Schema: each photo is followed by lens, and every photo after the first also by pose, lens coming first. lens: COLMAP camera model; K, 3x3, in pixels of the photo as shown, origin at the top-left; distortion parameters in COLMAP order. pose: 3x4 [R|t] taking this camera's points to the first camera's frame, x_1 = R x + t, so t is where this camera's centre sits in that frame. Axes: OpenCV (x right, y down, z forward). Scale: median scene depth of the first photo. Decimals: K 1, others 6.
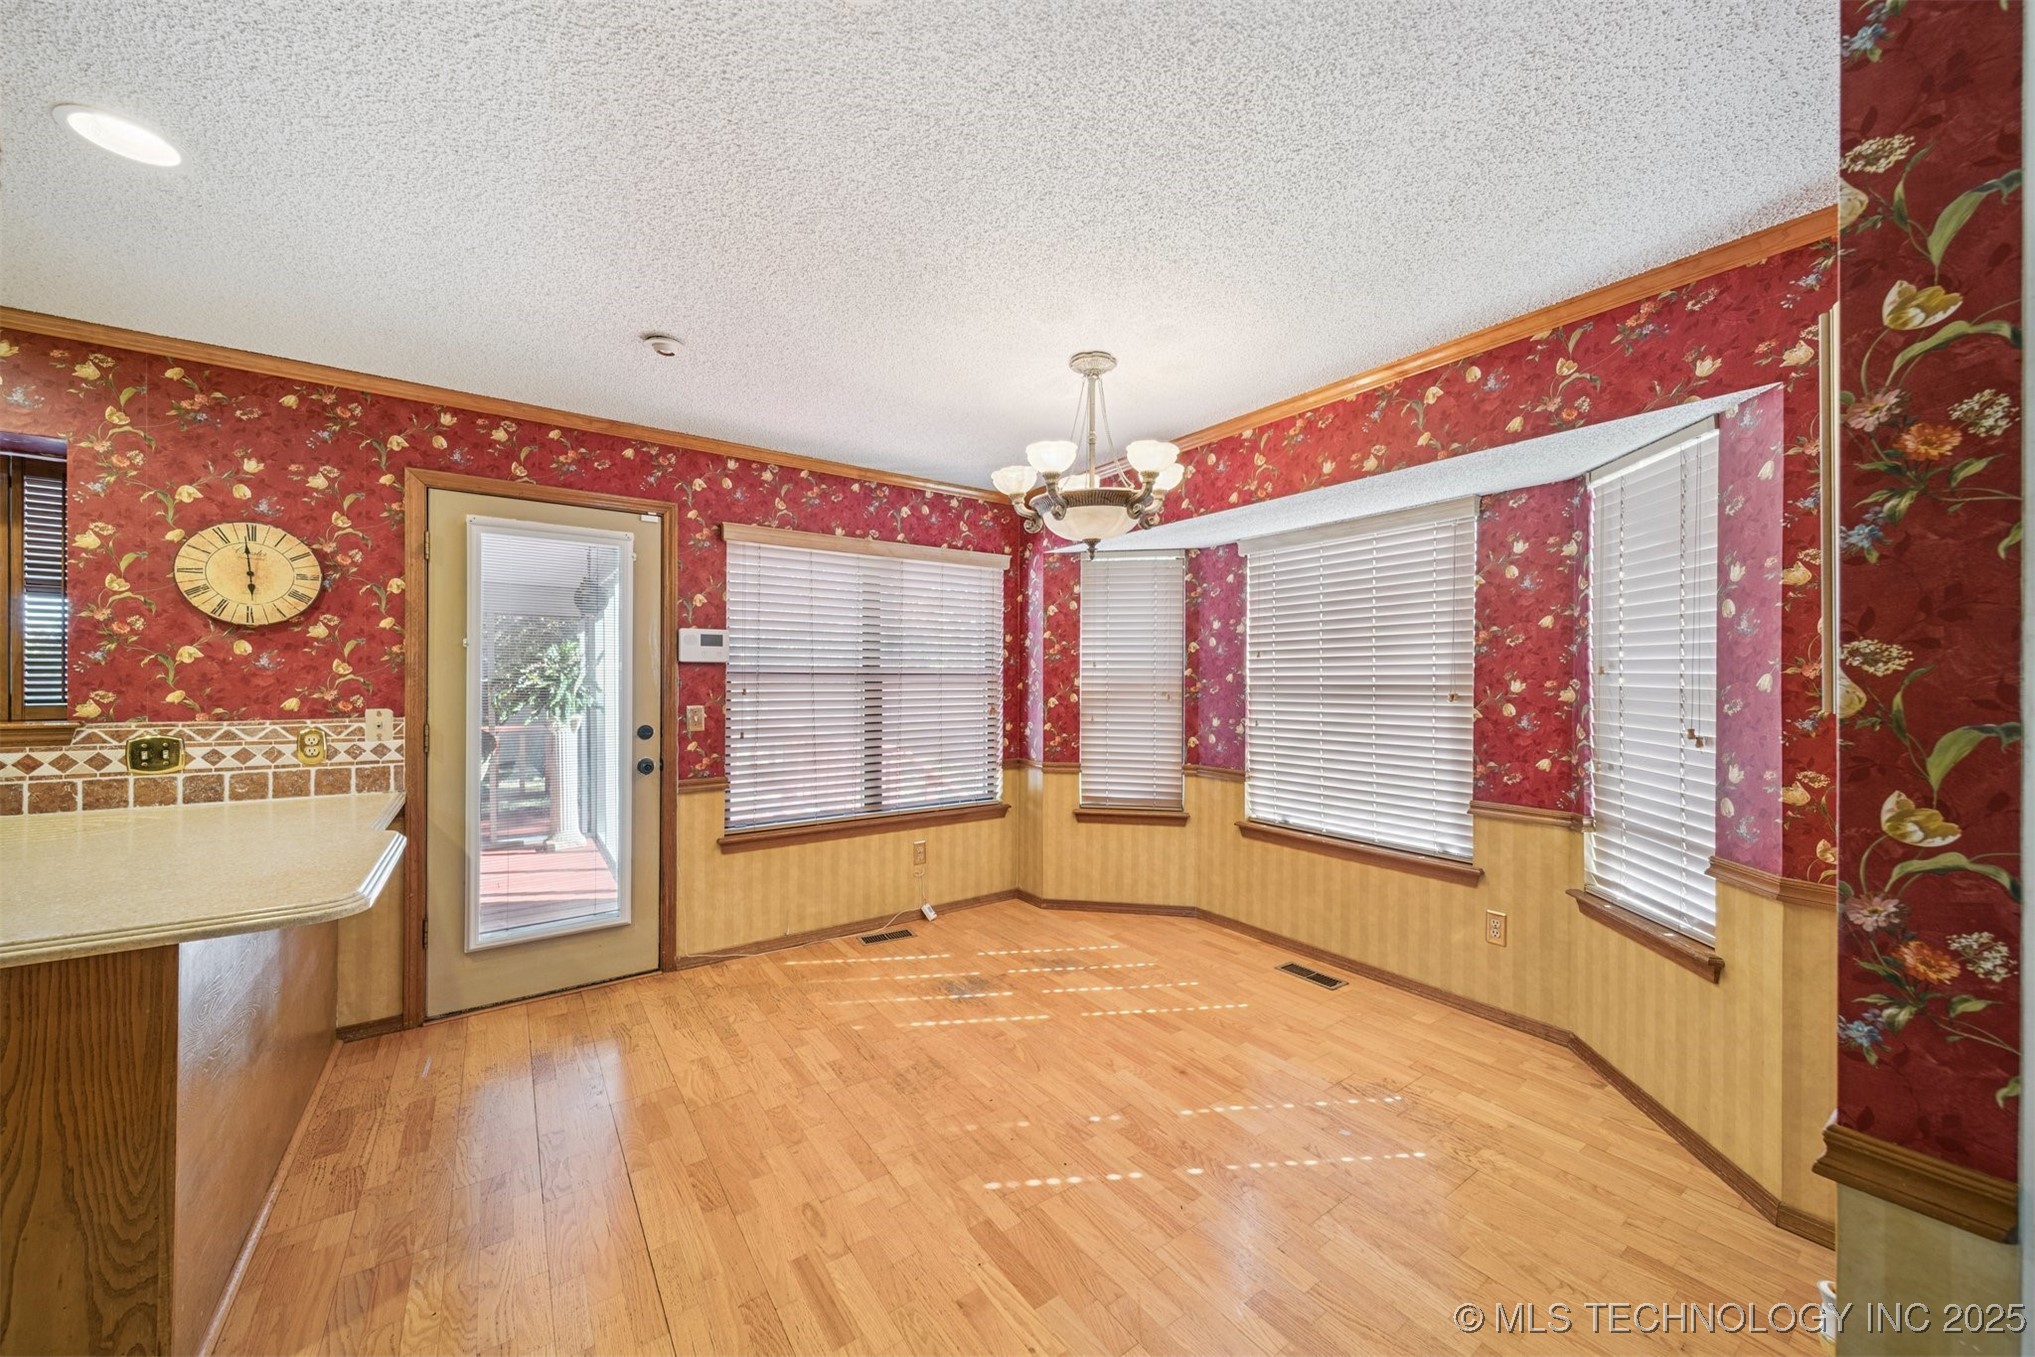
lens RADIAL K [[727.8, 0, 1042.9], [0, 727.8, 674.8], [0, 0, 1]] dist [0.008220, -0.002378]
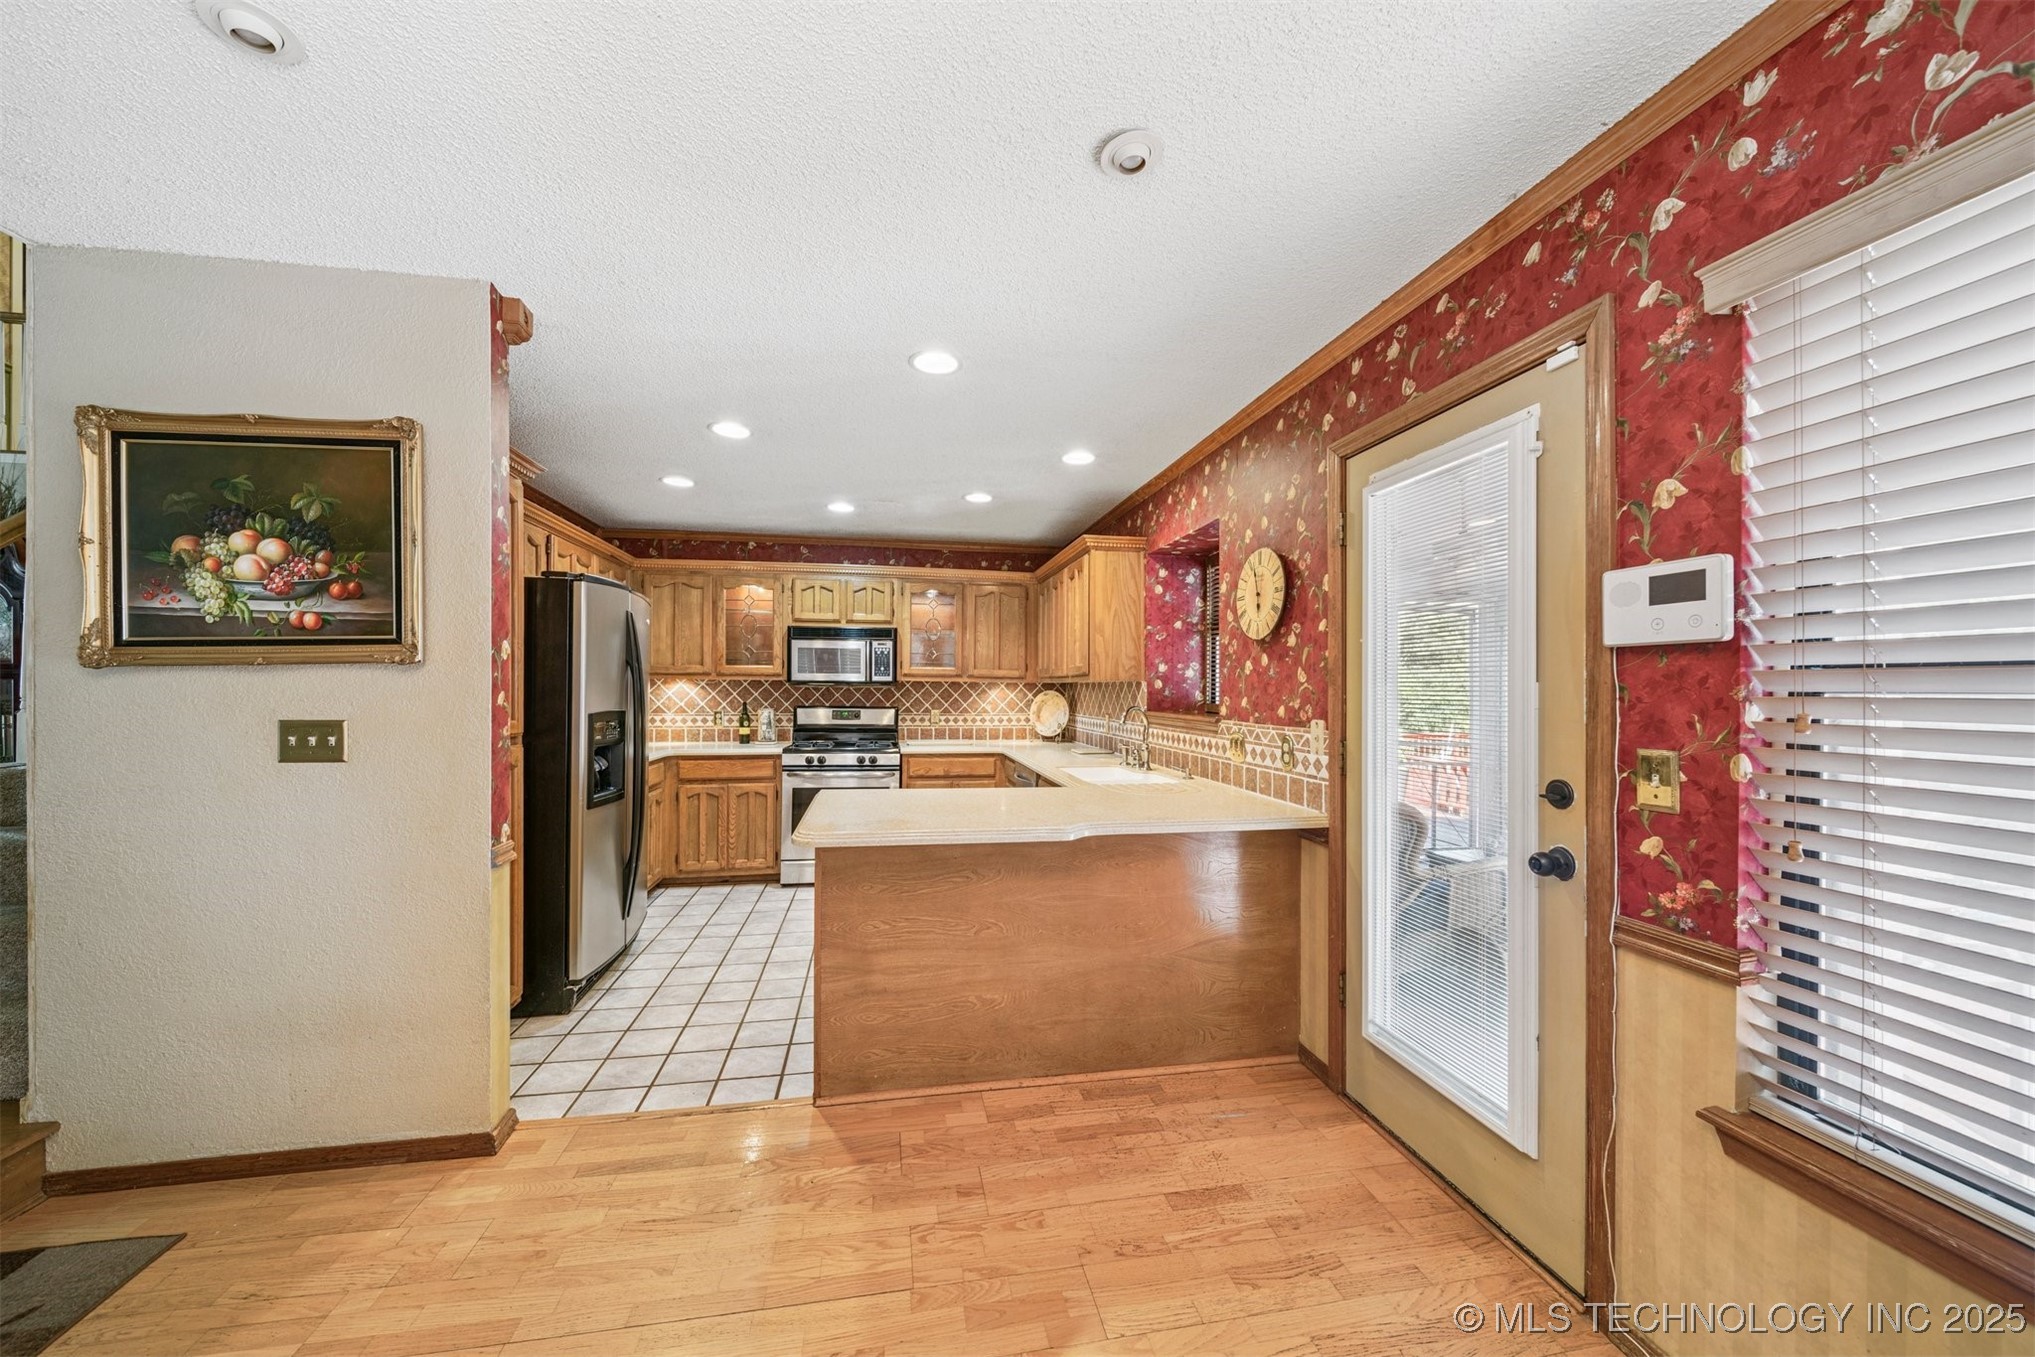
lens RADIAL K [[727.8, 0, 1019.2], [0, 727.8, 690.3], [0, 0, 1]] dist [0.008220, -0.002378]
pose [[-0.457012, -0.004107, -0.889451, 0.076019], [-0.002316, 0.999991, -0.003428, 0.013120], [0.889458, 0.000494, -0.457017, 1.069591]]
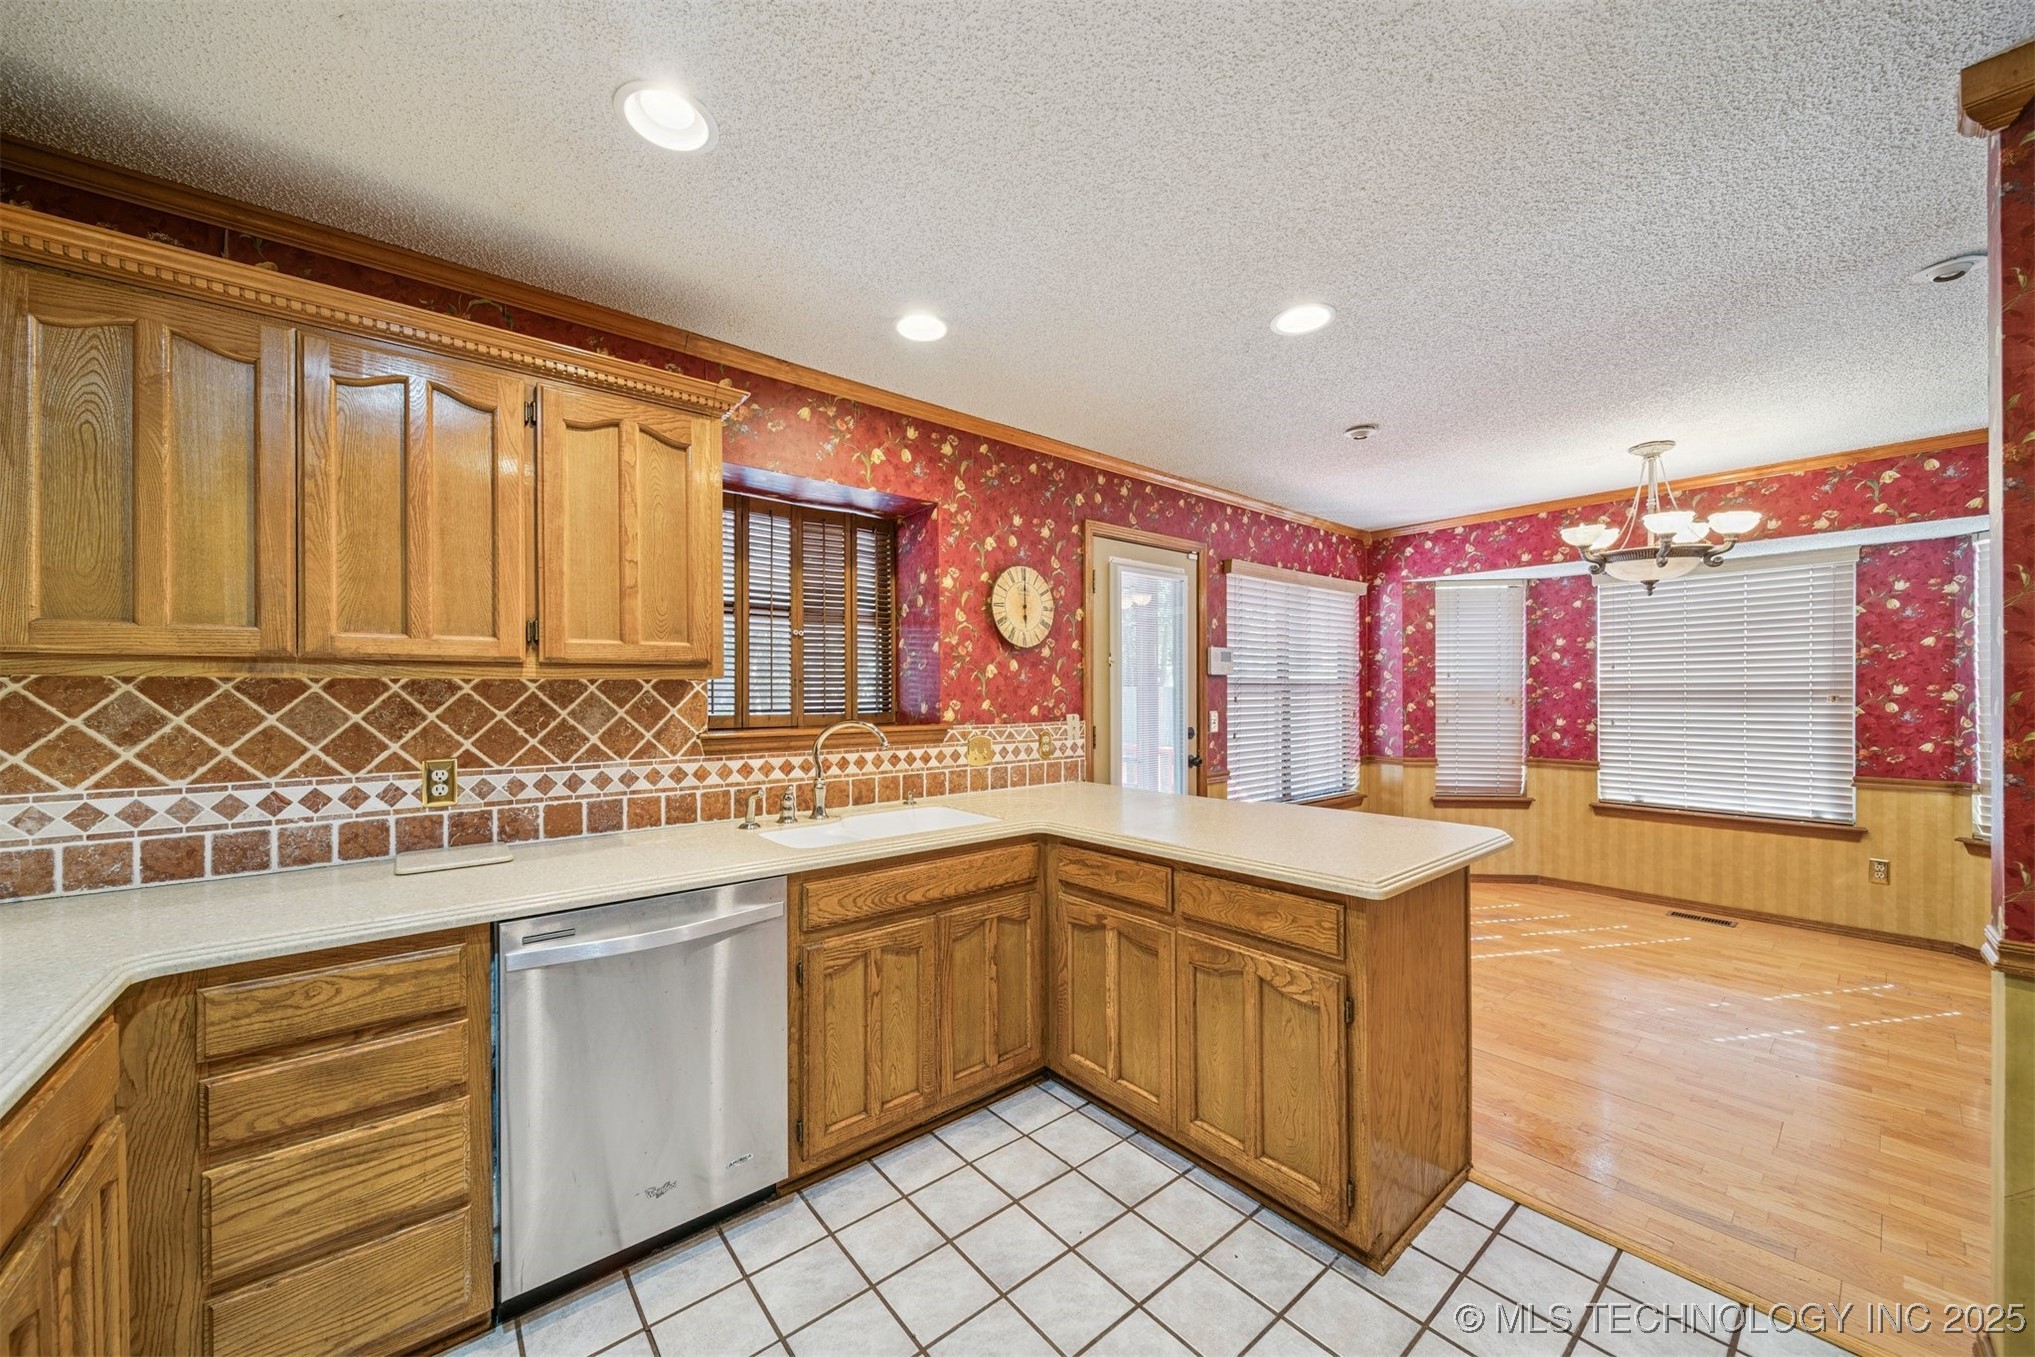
lens RADIAL K [[727.8, 0, 1074.1], [0, 727.8, 685.0], [0, 0, 1]] dist [0.008220, -0.002378]
pose [[0.997127, -0.006846, 0.075432, -0.984565], [0.006951, 0.999975, -0.001139, -0.001411], [-0.075423, 0.001660, 0.997150, -0.229457]]
